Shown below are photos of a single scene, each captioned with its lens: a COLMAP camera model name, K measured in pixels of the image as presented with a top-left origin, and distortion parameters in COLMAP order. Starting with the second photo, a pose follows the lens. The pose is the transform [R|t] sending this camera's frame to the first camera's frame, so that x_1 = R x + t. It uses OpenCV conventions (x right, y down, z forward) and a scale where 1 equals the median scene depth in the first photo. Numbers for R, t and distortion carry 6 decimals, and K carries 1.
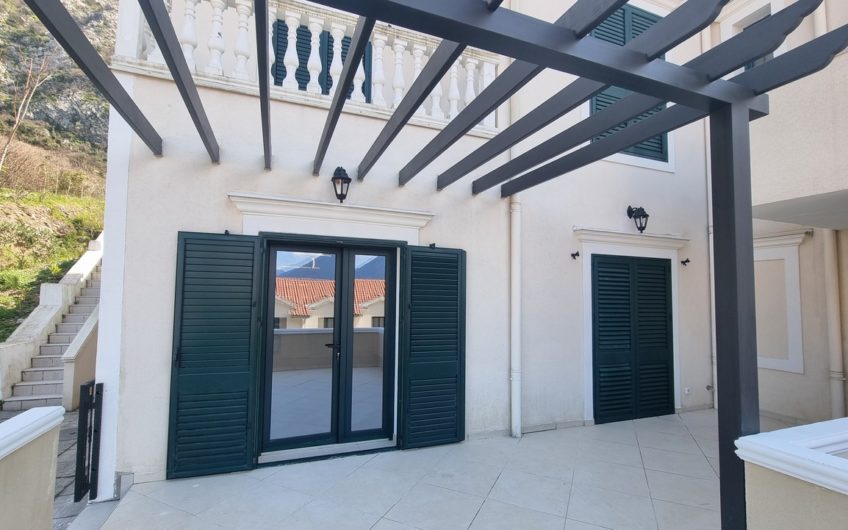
lens RADIAL K [[388.3, 0, 421.5], [0, 388.3, 276.4], [0, 0, 1]] dist [-0.007416, 0.001297]
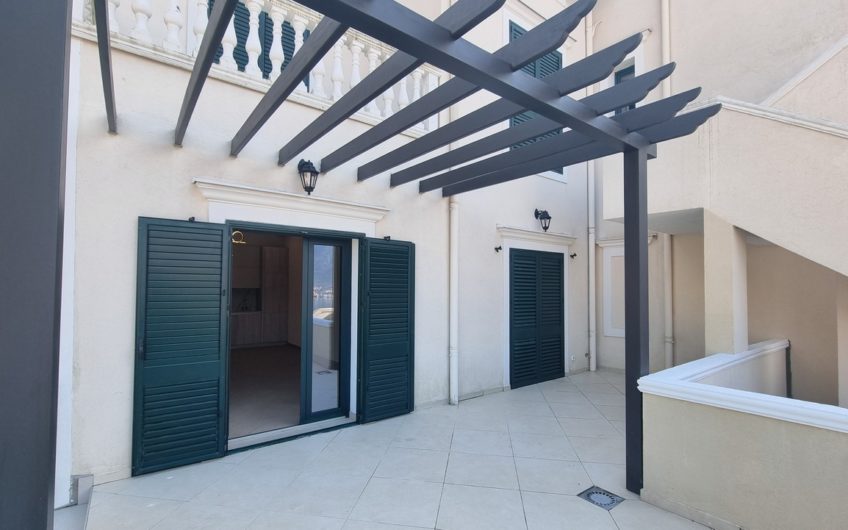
lens RADIAL K [[388.3, 0, 421.5], [0, 388.3, 276.4], [0, 0, 1]] dist [-0.007416, 0.001297]
pose [[0.958447, 0.000923, 0.285270, -0.187544], [-0.009536, 0.999540, 0.028804, -0.003216], [-0.285112, -0.030328, 0.958014, -0.079958]]
